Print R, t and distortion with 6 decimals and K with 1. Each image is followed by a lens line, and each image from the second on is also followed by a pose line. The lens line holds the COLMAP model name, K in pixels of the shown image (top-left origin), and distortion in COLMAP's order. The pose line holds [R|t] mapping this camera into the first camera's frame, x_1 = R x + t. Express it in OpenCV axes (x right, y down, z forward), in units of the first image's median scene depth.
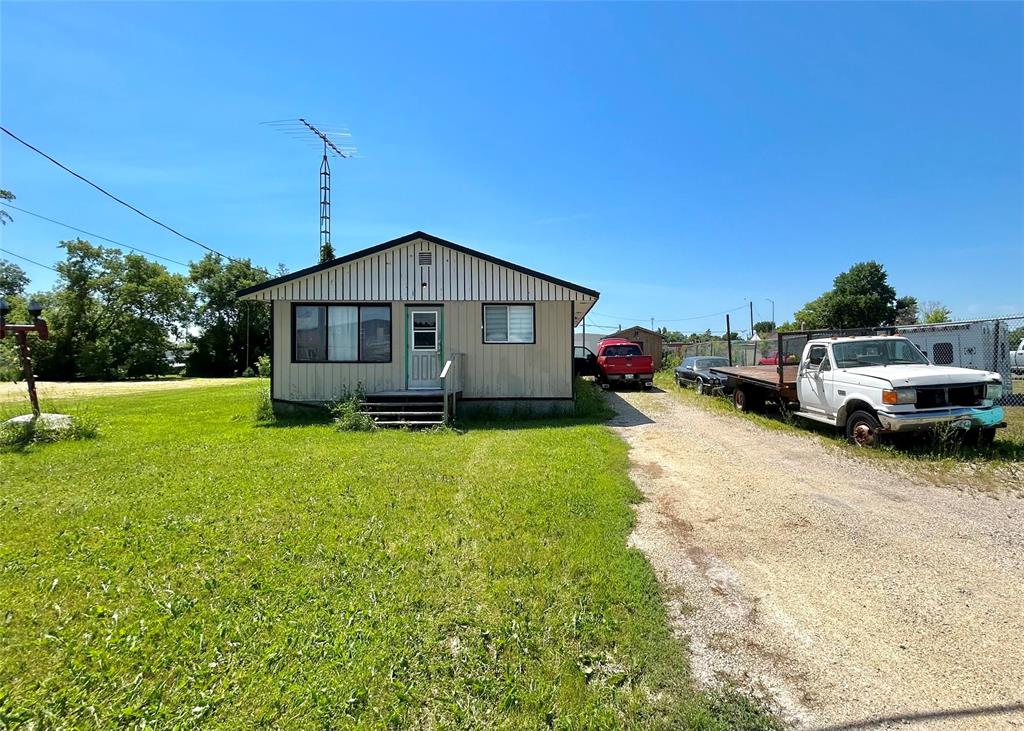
lens RADIAL K [[434.1, 0, 512.1], [0, 434.1, 364.7], [0, 0, 1]] dist [-0.001947, -0.000009]
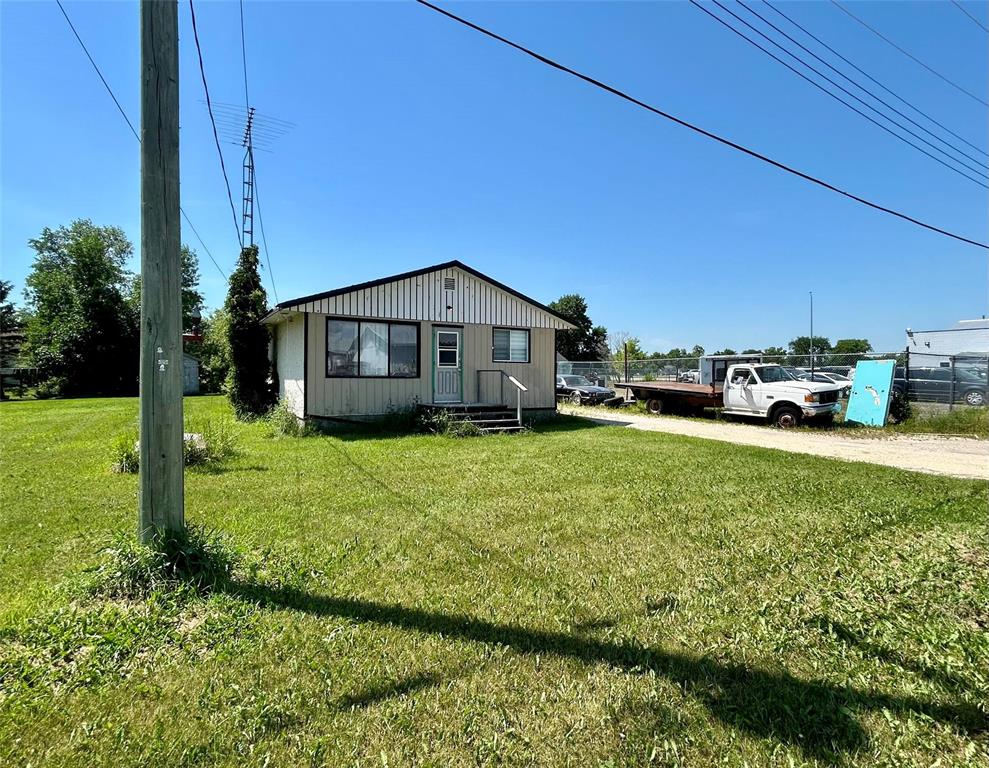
lens RADIAL K [[436.7, 0, 497.5], [0, 436.7, 382.8], [0, 0, 1]] dist [0.003259, -0.000035]
pose [[0.908847, 0.001142, 0.417128, -0.553733], [-0.001677, 0.999998, 0.000915, 0.005464], [-0.417126, -0.001531, 0.908847, -0.058389]]
